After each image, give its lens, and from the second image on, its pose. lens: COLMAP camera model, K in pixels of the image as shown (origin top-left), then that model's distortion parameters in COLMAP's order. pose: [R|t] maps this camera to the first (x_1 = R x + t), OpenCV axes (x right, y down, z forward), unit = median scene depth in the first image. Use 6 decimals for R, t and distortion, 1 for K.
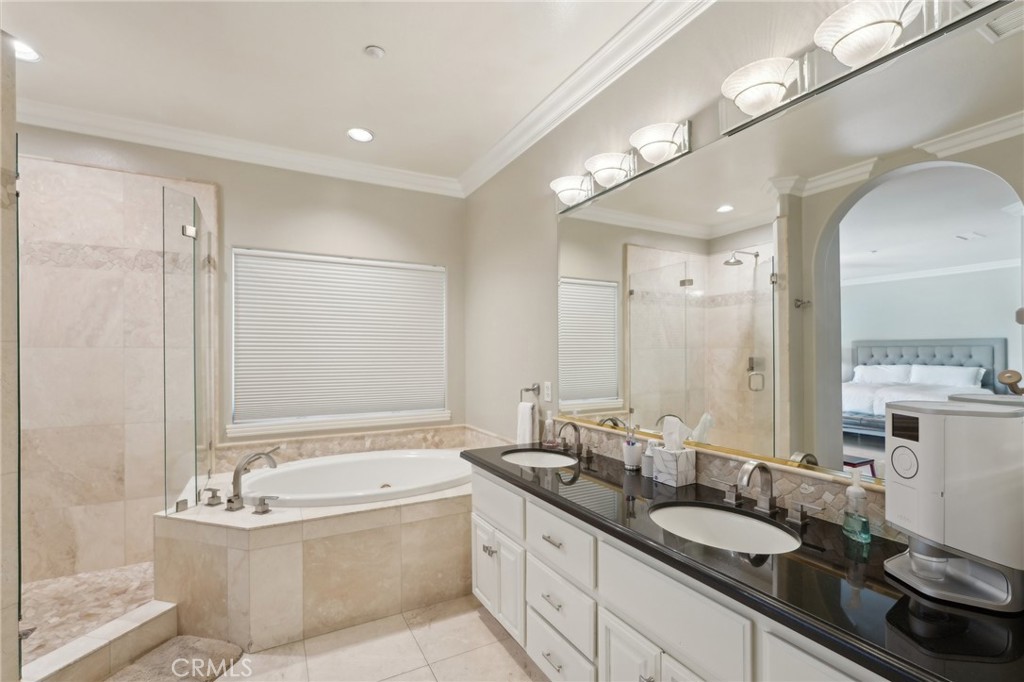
lens RADIAL K [[466.5, 0, 511.9], [0, 466.5, 360.9], [0, 0, 1]] dist [-0.002000, -0.000418]
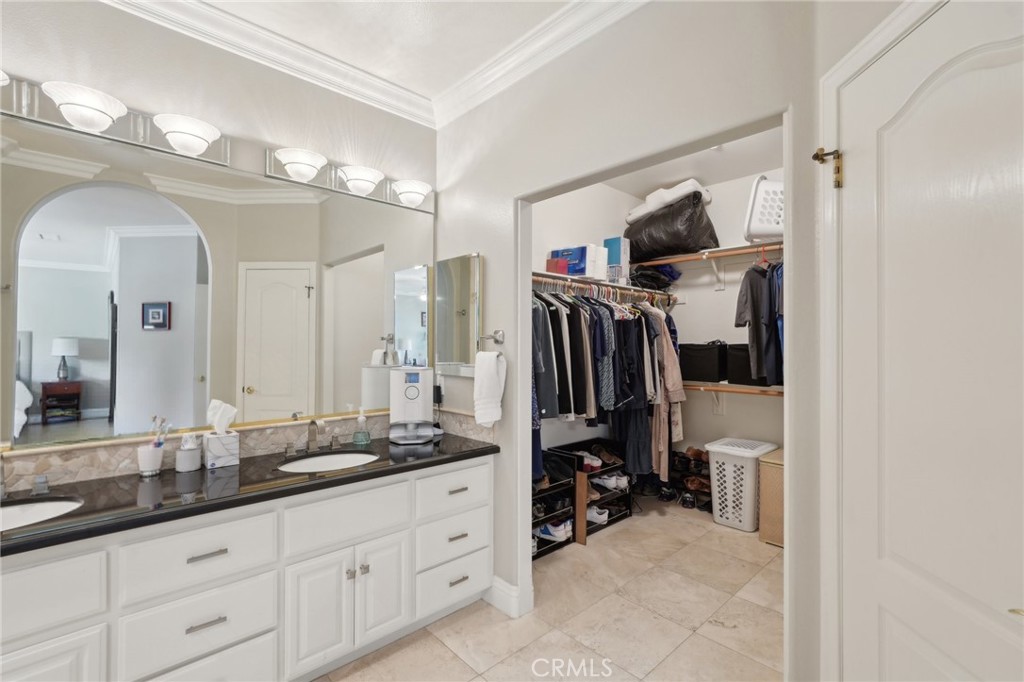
lens RADIAL K [[455.1, 0, 507.7], [0, 455.1, 337.2], [0, 0, 1]] dist [-0.020636, 0.009470]
pose [[-0.235553, 0.015037, 0.971745, -0.733425], [0.010018, 0.999865, -0.013044, -0.013084], [-0.971810, 0.006663, -0.235671, 0.529906]]
